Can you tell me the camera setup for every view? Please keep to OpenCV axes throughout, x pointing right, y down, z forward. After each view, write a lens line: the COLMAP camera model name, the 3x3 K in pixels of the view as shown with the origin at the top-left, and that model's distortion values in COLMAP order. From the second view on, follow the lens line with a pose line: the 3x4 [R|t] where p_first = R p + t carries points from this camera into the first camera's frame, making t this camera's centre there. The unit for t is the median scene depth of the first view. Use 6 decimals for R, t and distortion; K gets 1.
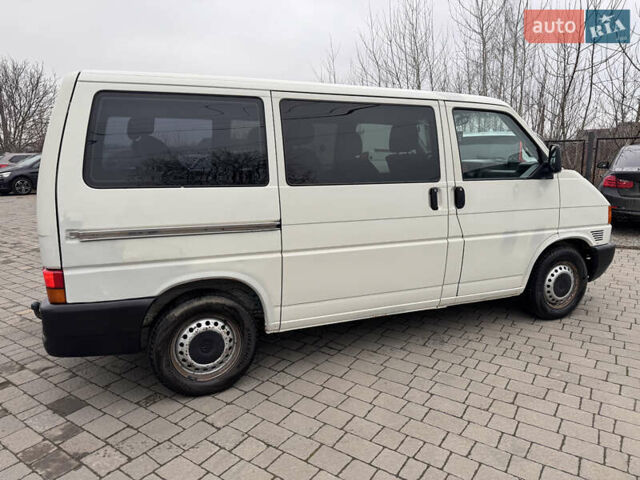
lens RADIAL K [[448.9, 0, 322.6], [0, 448.9, 240.6], [0, 0, 1]] dist [0.057914, -0.066406]
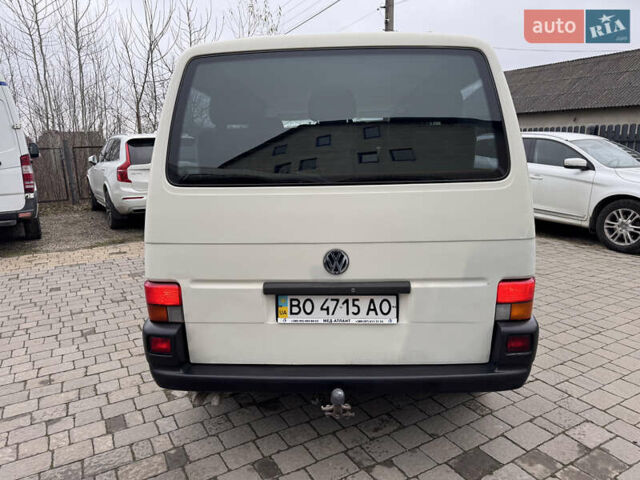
lens RADIAL K [[449.6, 0, 317.6], [0, 449.6, 237.3], [0, 0, 1]] dist [0.061123, -0.067622]
pose [[0.431755, -0.169940, 0.885837, -1.277547], [0.191732, 0.976939, 0.093967, -0.137817], [-0.881378, 0.129273, 0.454381, 0.817674]]
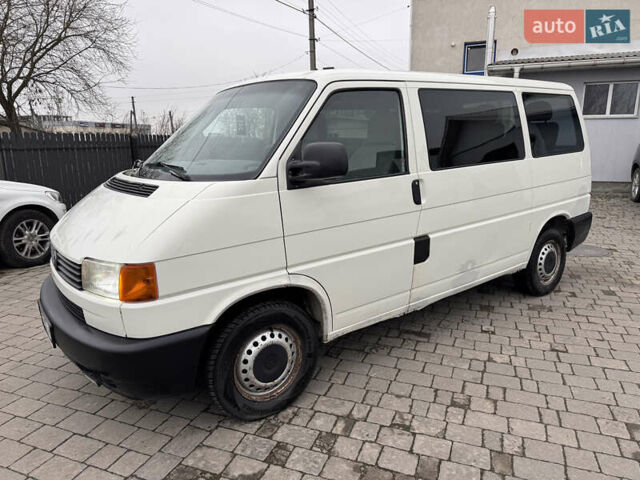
lens RADIAL K [[450.6, 0, 320.0], [0, 450.6, 240.0], [0, 0, 1]] dist [0.093467, -0.136724]
pose [[-0.970324, 0.087327, -0.225487, 0.561940], [-0.011007, 0.915591, 0.401959, -0.542166], [0.241556, 0.392513, -0.887459, 2.687444]]
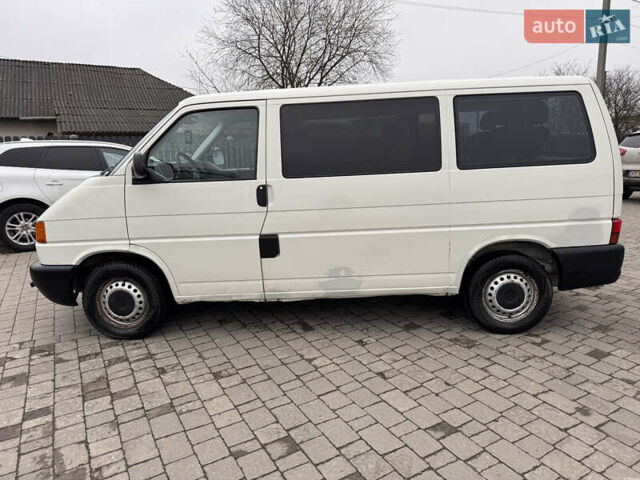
lens RADIAL K [[448.9, 0, 322.6], [0, 448.9, 240.6], [0, 0, 1]] dist [0.057914, -0.066406]
pose [[-0.905891, -0.051341, 0.420387, -0.553712], [0.120605, 0.920252, 0.372279, -0.540369], [-0.405975, 0.387945, -0.827456, 2.738436]]
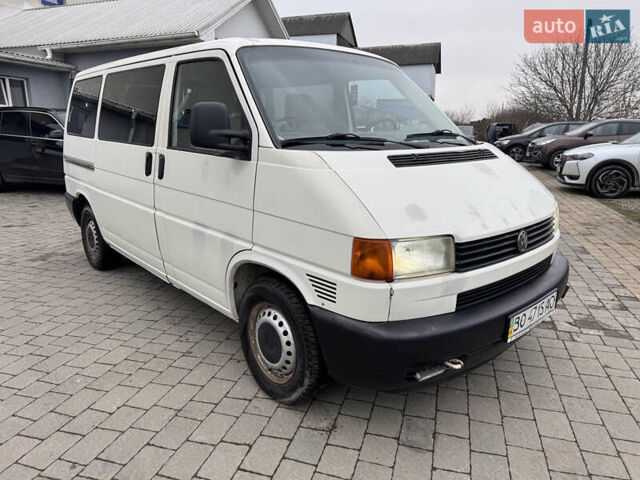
lens RADIAL K [[454.6, 0, 316.6], [0, 454.6, 239.5], [0, 0, 1]] dist [0.041401, -0.047134]
pose [[0.317823, 0.241149, -0.916971, 1.485083], [-0.191256, 0.963541, 0.187106, -0.217501], [0.928660, 0.115910, 0.352357, 1.160101]]
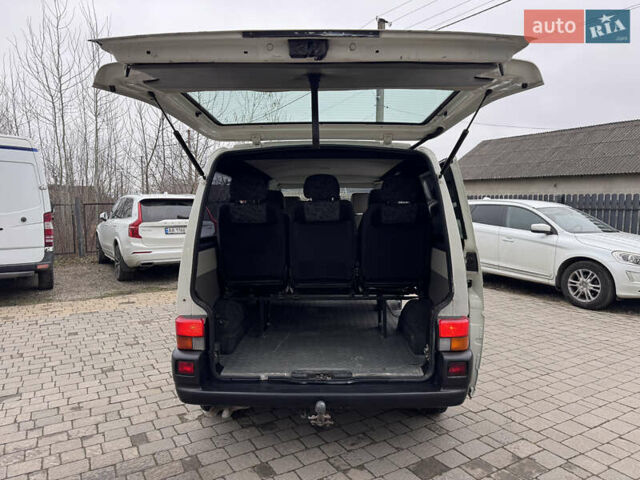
lens RADIAL K [[448.9, 0, 322.6], [0, 448.9, 240.6], [0, 0, 1]] dist [0.057914, -0.066406]
pose [[0.416115, -0.058494, 0.907429, -1.492274], [0.175918, 0.984254, -0.017223, -0.142564], [-0.892133, 0.166799, 0.419853, 0.697290]]
